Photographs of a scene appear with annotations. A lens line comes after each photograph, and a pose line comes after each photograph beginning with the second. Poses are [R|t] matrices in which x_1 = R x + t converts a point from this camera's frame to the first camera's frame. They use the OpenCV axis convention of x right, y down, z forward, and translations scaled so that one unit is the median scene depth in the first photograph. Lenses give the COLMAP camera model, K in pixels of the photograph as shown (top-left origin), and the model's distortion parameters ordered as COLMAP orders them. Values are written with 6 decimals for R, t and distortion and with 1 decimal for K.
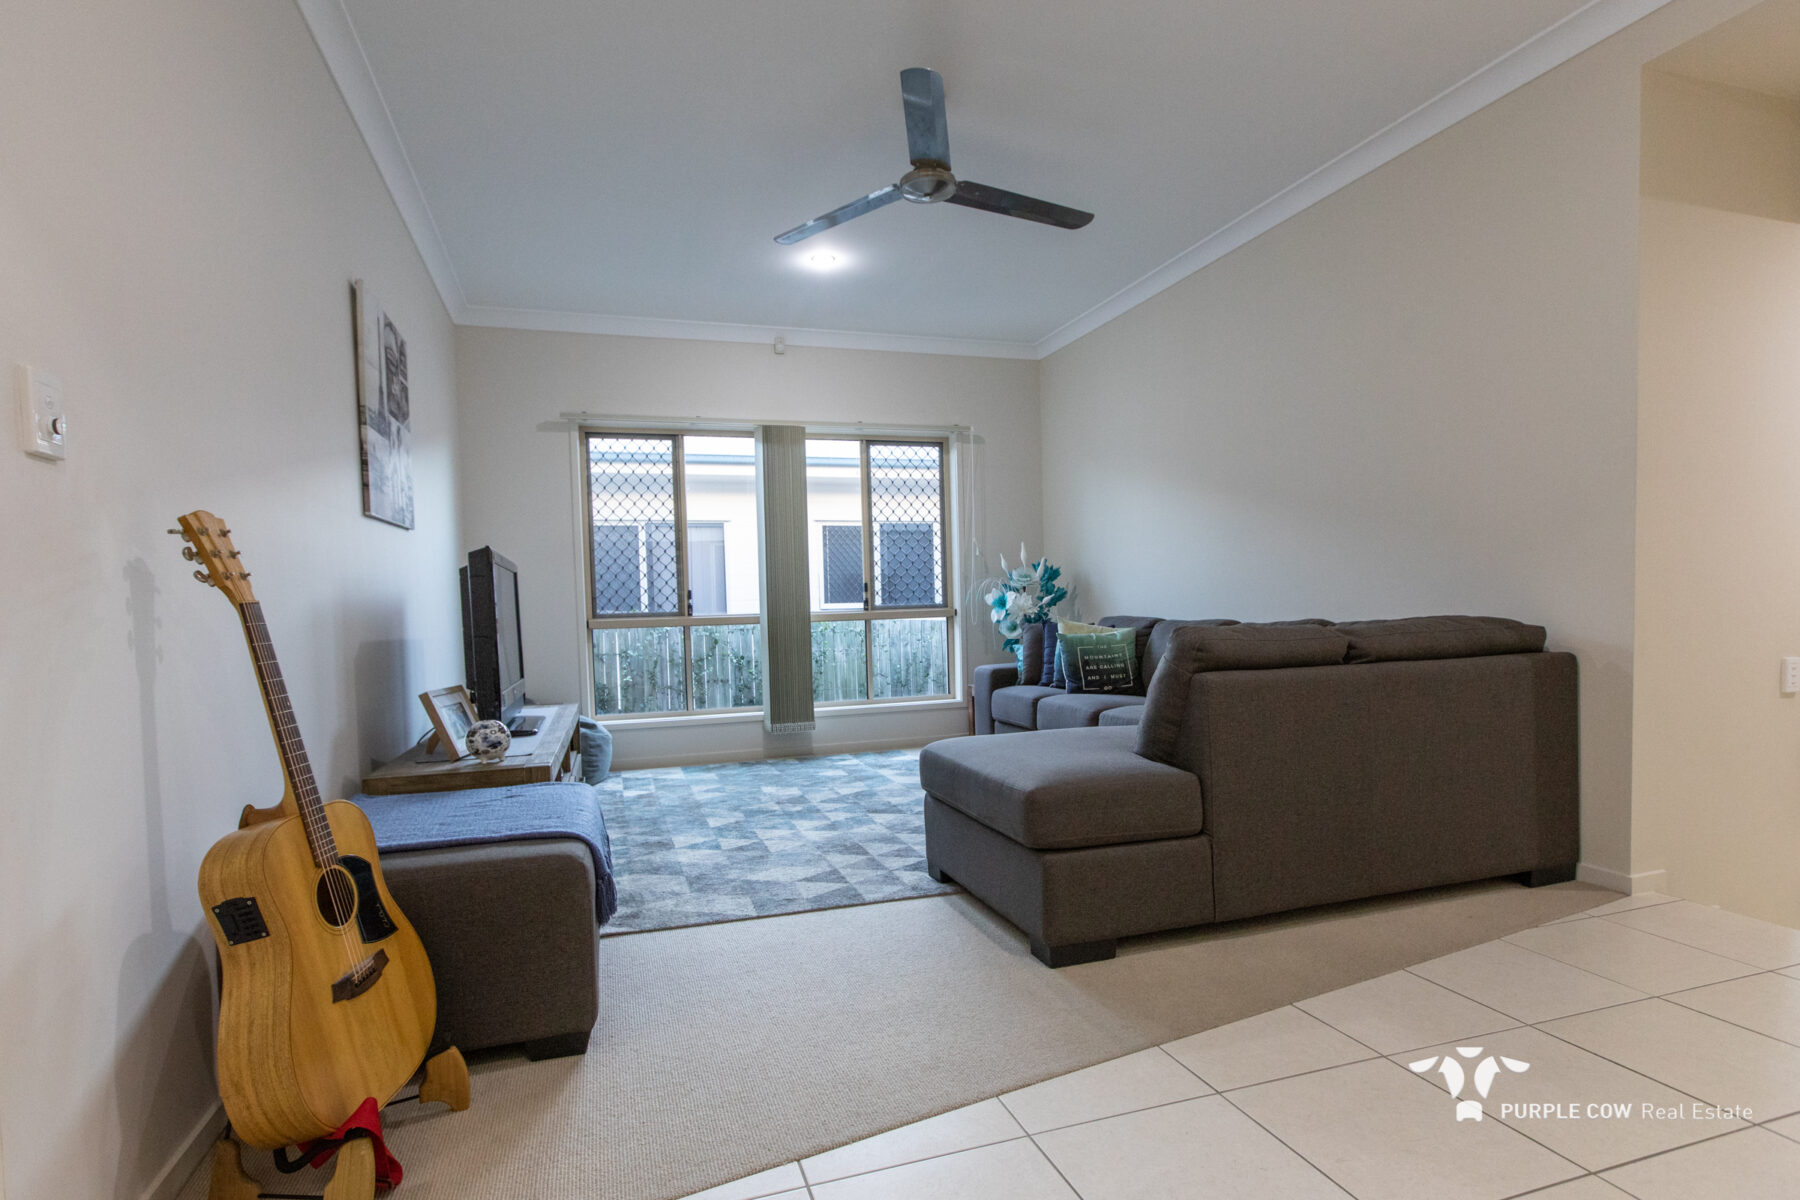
lens RADIAL K [[891.7, 0, 874.0], [0, 891.7, 636.2], [0, 0, 1]] dist [0.014845, 0.000797]
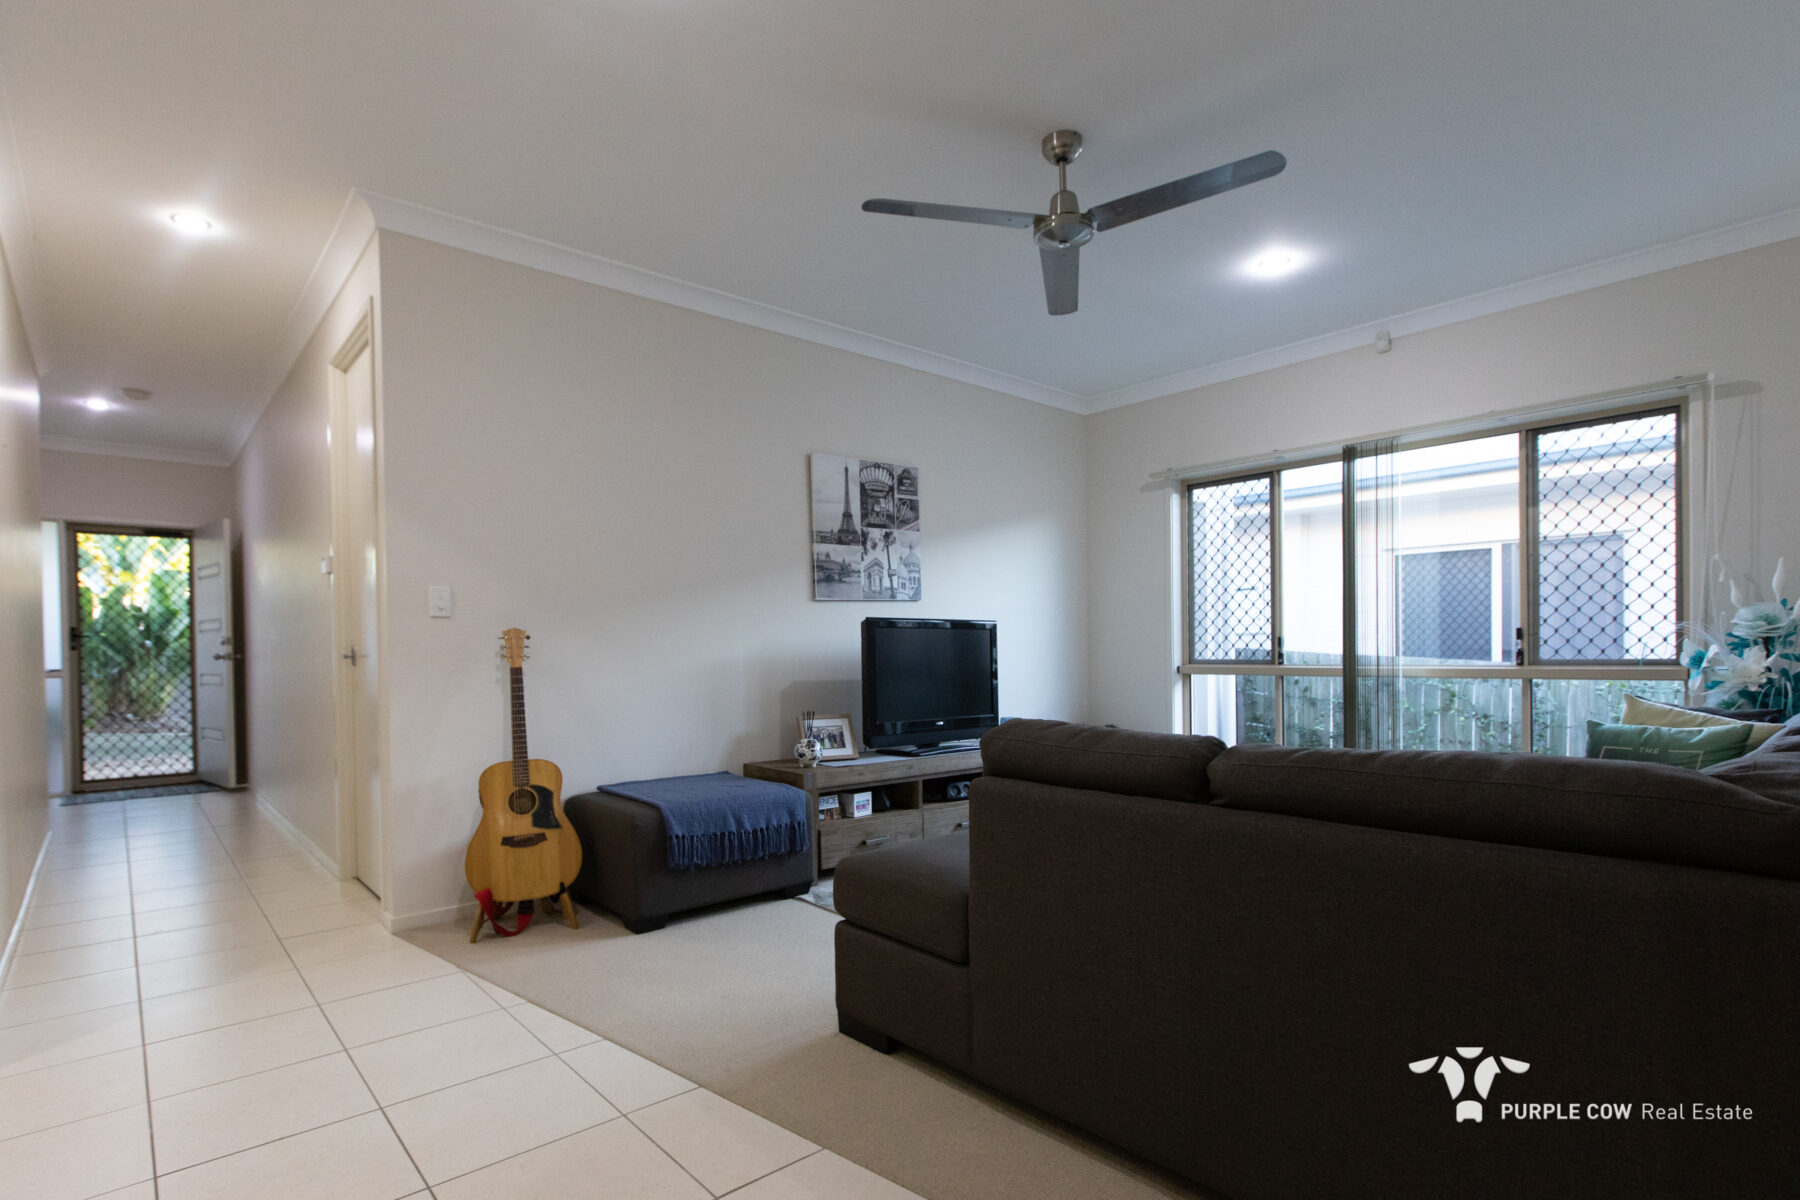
lens RADIAL K [[891.7, 0, 874.0], [0, 891.7, 636.2], [0, 0, 1]] dist [0.014845, 0.000797]
pose [[0.398086, 0.011067, -0.917281, 0.474894], [-0.031726, 0.999495, -0.001710, -0.037253], [0.916799, 0.029783, 0.398236, 0.245091]]
